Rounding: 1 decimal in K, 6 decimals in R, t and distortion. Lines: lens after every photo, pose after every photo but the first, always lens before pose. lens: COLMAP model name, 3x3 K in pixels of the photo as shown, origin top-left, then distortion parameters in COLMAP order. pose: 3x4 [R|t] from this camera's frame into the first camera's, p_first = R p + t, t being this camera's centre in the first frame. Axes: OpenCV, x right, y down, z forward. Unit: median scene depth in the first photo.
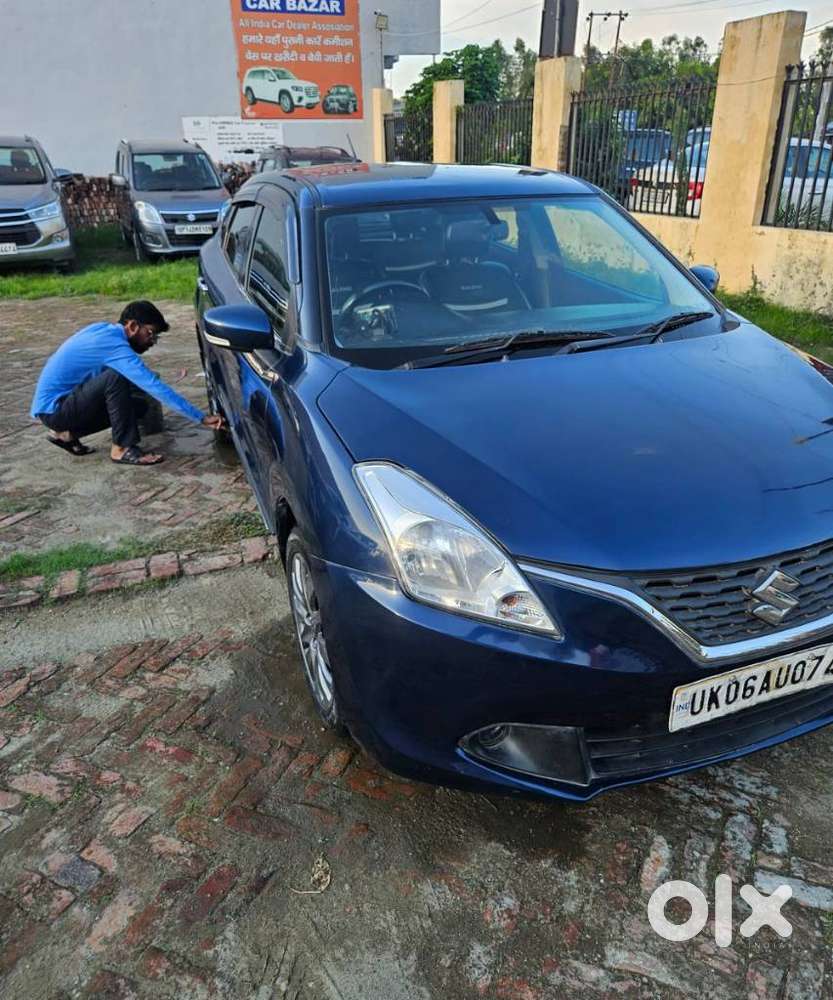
lens RADIAL K [[736.3, 0, 423.1], [0, 736.3, 497.2], [0, 0, 1]] dist [0.061758, -0.047787]
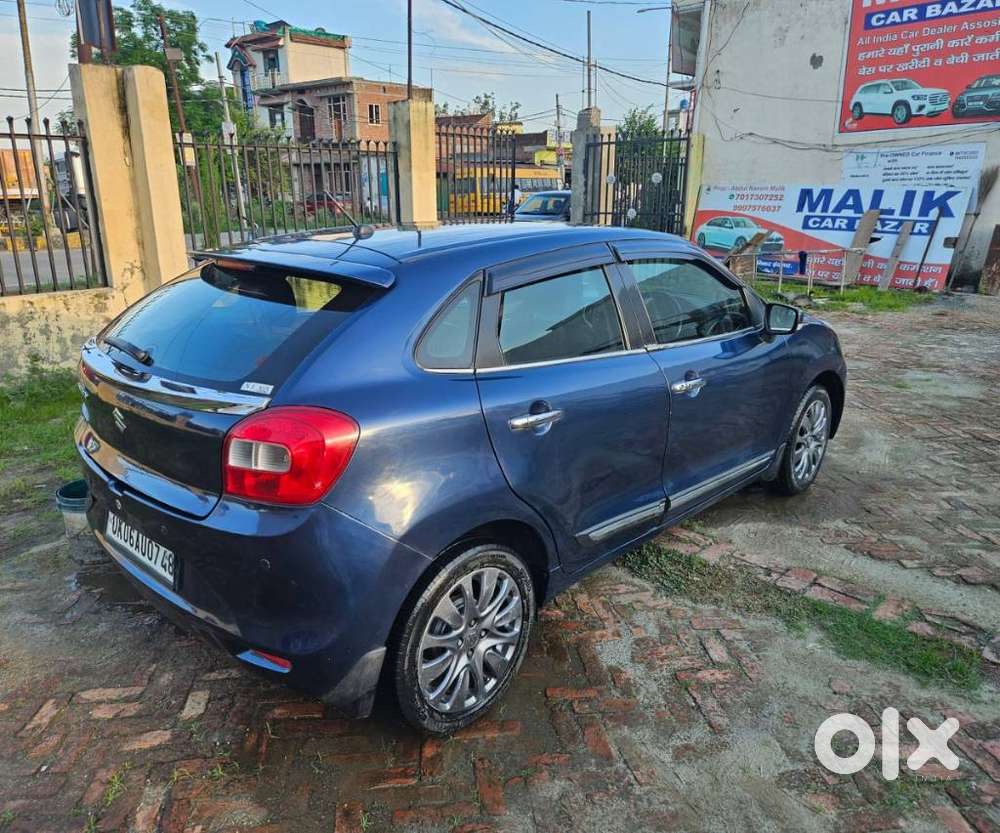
lens RADIAL K [[736.3, 0, 489.5], [0, 736.3, 412.7], [0, 0, 1]] dist [0.061758, -0.047787]
pose [[-0.420894, -0.245482, 0.873262, -1.534213], [0.395271, 0.816852, 0.420136, -1.062283], [-0.816461, 0.522008, -0.246777, 2.234563]]
